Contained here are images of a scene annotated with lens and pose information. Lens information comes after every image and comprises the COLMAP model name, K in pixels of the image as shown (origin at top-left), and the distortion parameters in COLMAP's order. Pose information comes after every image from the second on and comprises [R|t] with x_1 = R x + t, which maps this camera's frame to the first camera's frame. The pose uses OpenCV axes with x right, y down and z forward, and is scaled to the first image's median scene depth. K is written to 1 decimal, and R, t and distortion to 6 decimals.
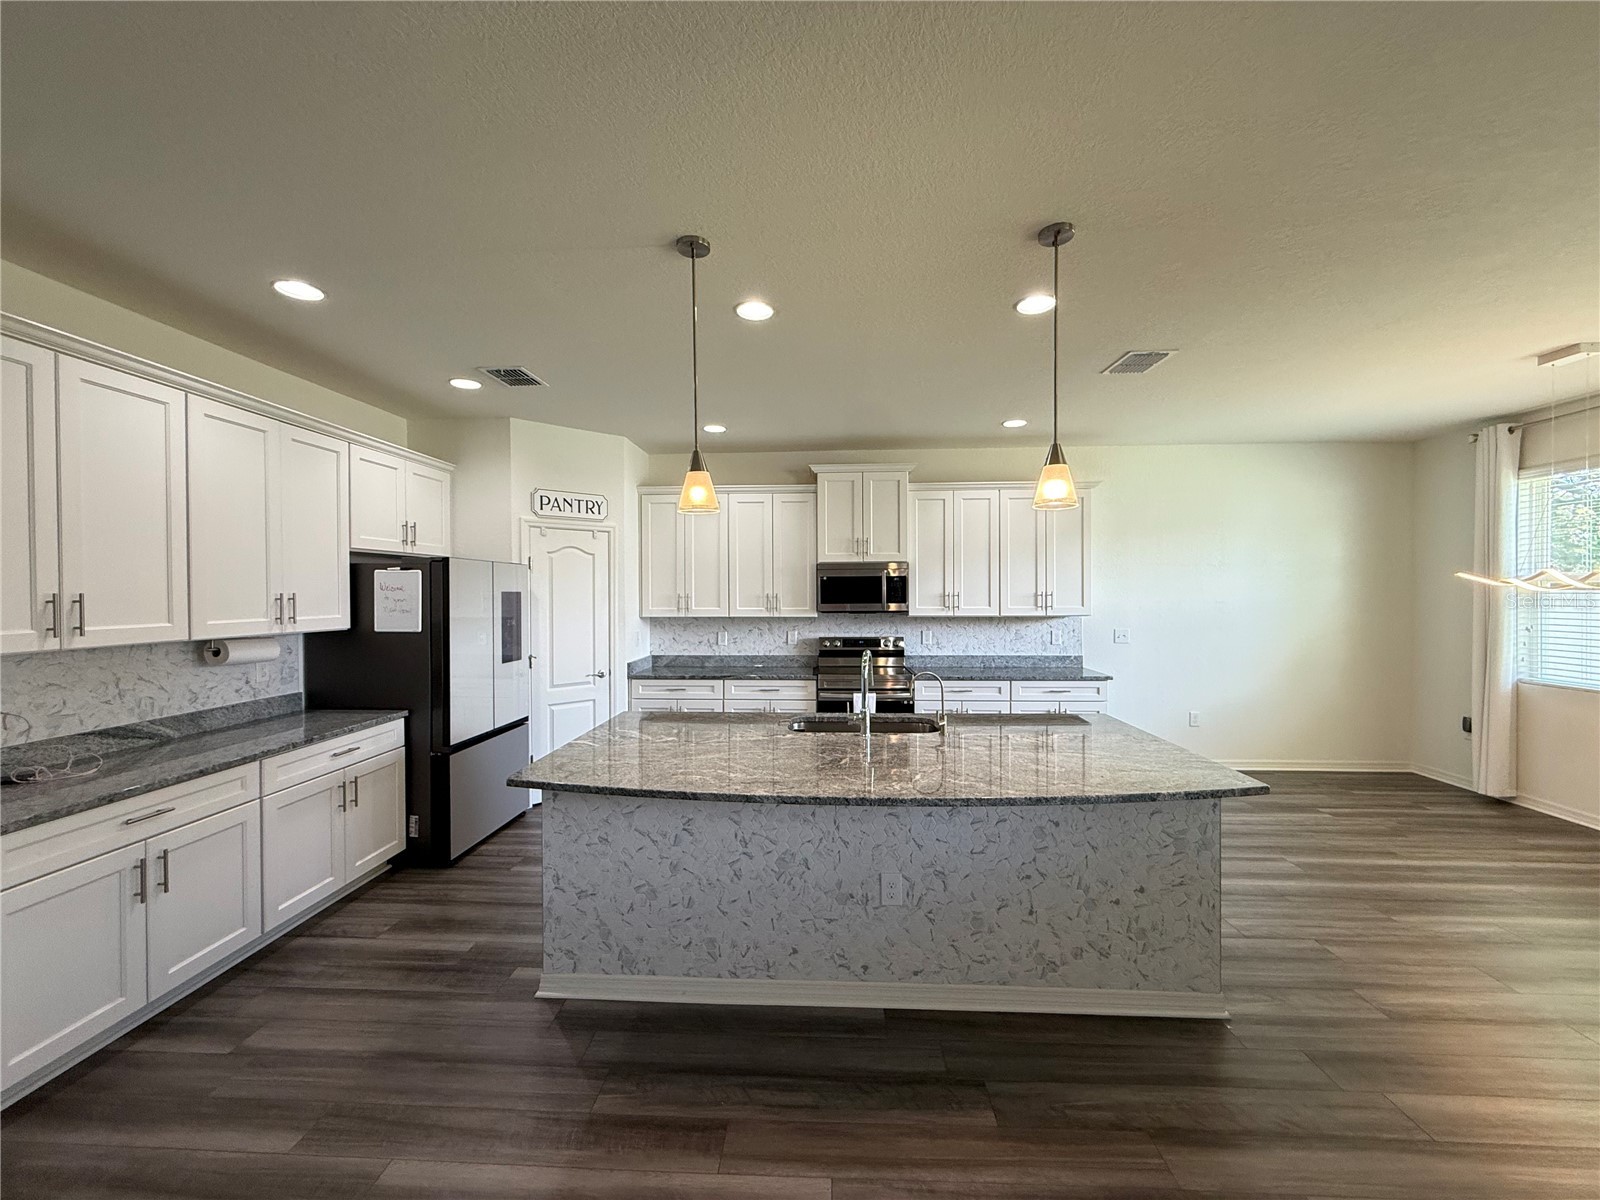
lens RADIAL K [[644.6, 0, 800.0], [0, 644.6, 600.0], [0, 0, 1]] dist [0.003074, 0.000305]
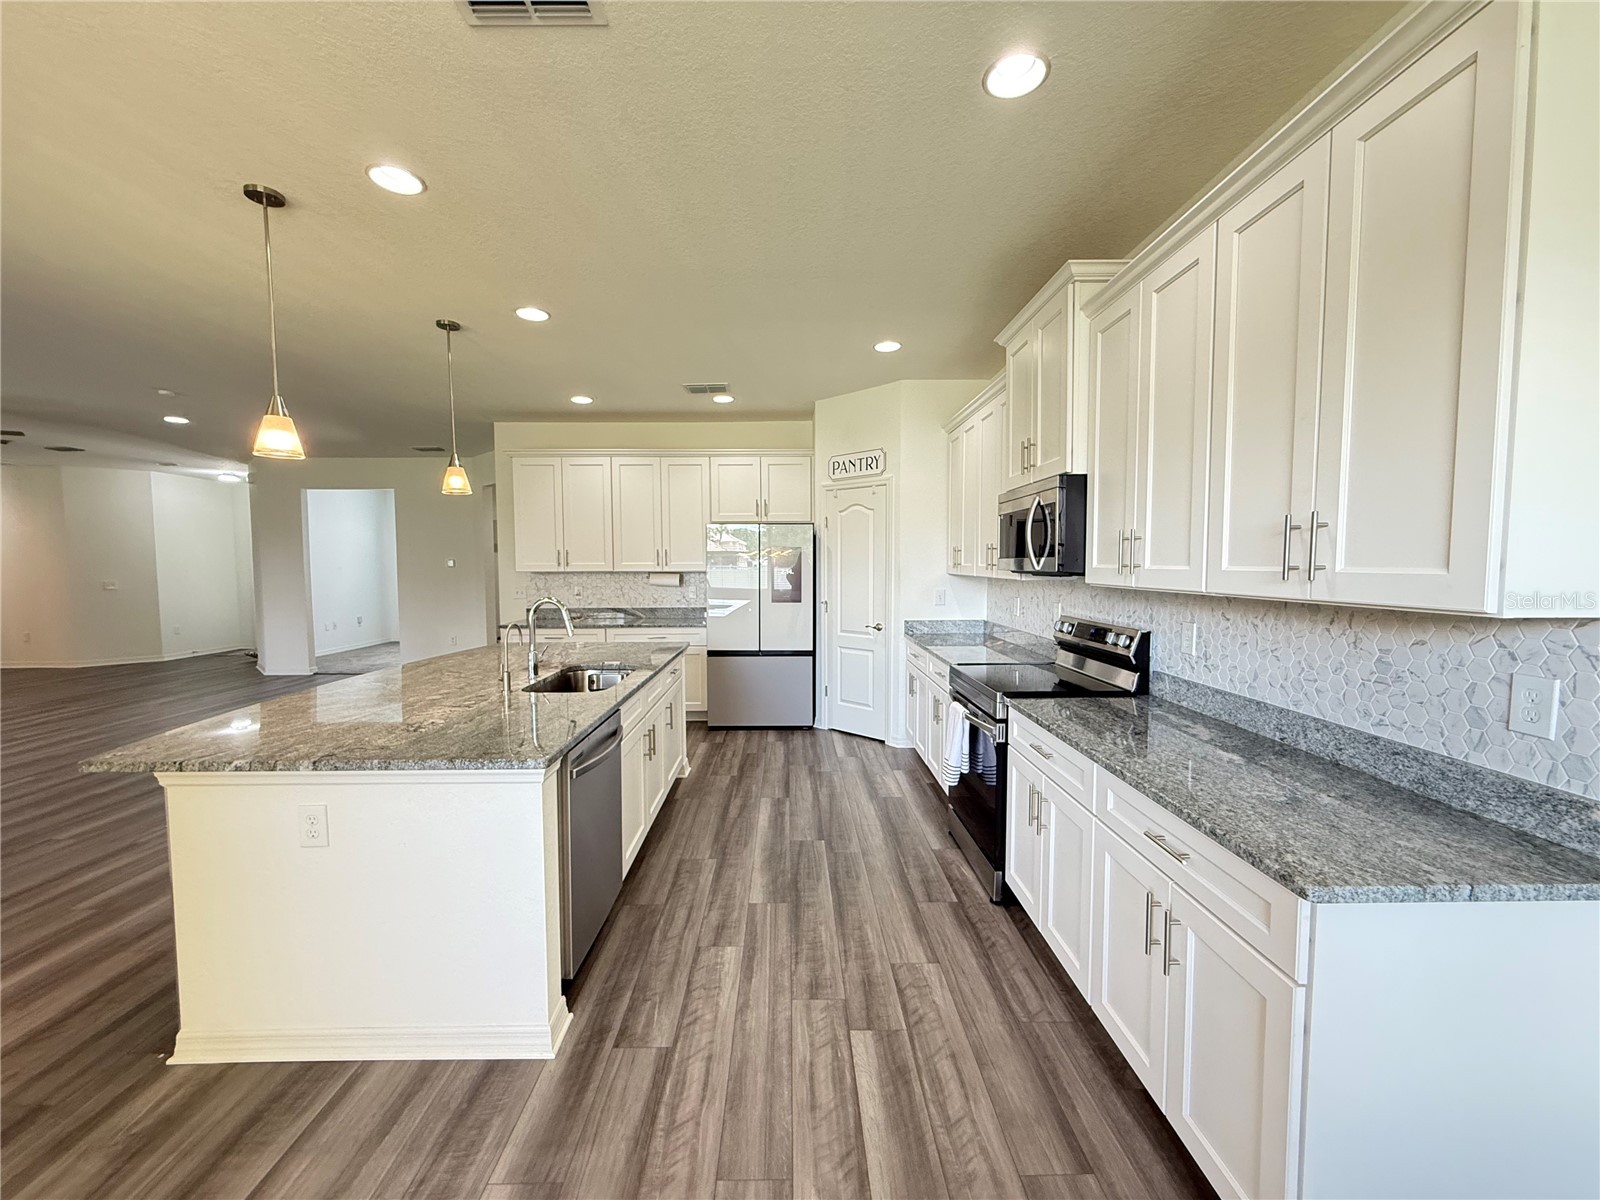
lens RADIAL K [[644.6, 0, 800.0], [0, 644.6, 600.0], [0, 0, 1]] dist [0.003074, 0.000305]
pose [[0.058480, 0.065326, -0.996149, 0.711837], [-0.006082, 0.997861, 0.065081, 0.007392], [0.998270, 0.002253, 0.058752, 0.835893]]
